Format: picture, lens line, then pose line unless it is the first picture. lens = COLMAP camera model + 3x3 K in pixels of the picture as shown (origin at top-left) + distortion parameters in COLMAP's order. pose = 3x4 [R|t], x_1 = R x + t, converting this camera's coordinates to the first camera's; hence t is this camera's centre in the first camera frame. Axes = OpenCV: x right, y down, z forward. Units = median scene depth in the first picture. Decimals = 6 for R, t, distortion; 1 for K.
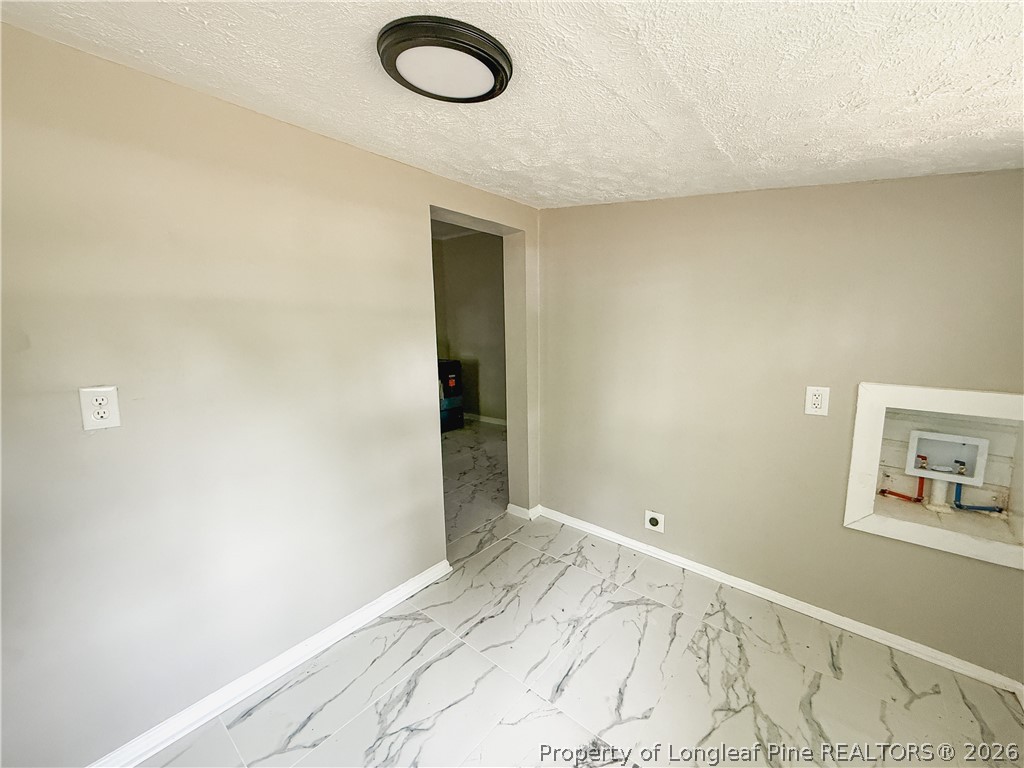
lens RADIAL K [[416.8, 0, 507.5], [0, 416.8, 386.2], [0, 0, 1]] dist [0.002478, -0.000154]
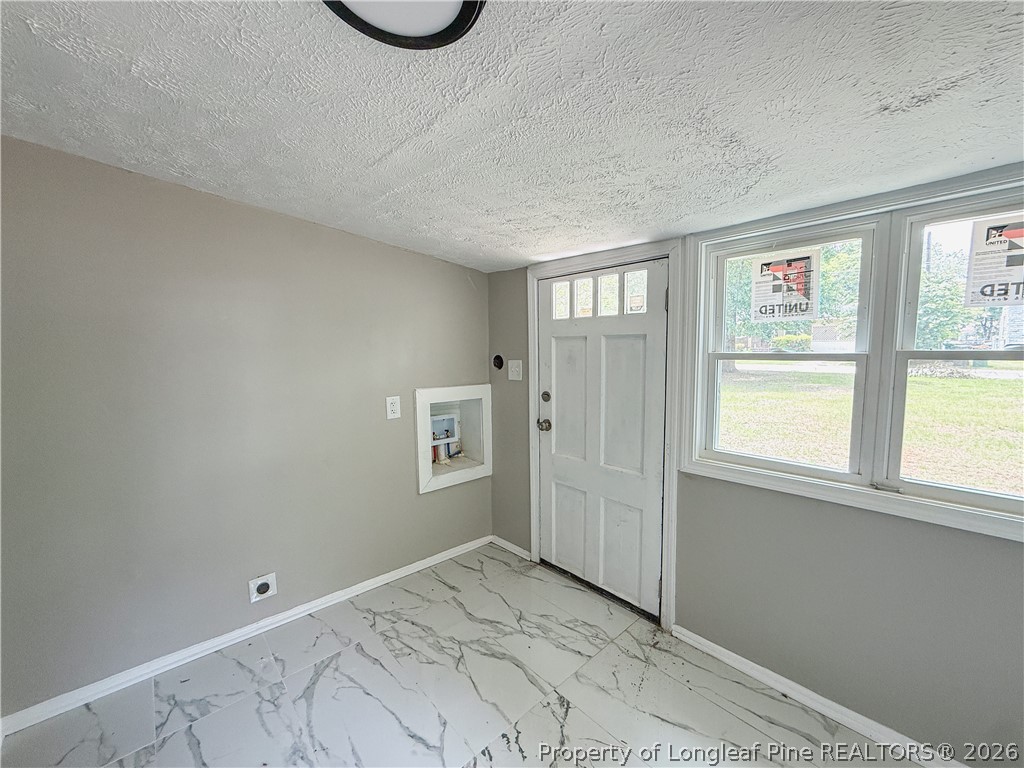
lens RADIAL K [[416.8, 0, 507.0], [0, 416.8, 383.8], [0, 0, 1]] dist [0.002478, -0.000154]
pose [[0.119608, -0.069015, 0.990419, -0.498651], [0.161379, 0.985666, 0.049195, -0.044237], [-0.979618, 0.153948, 0.129032, 0.485114]]
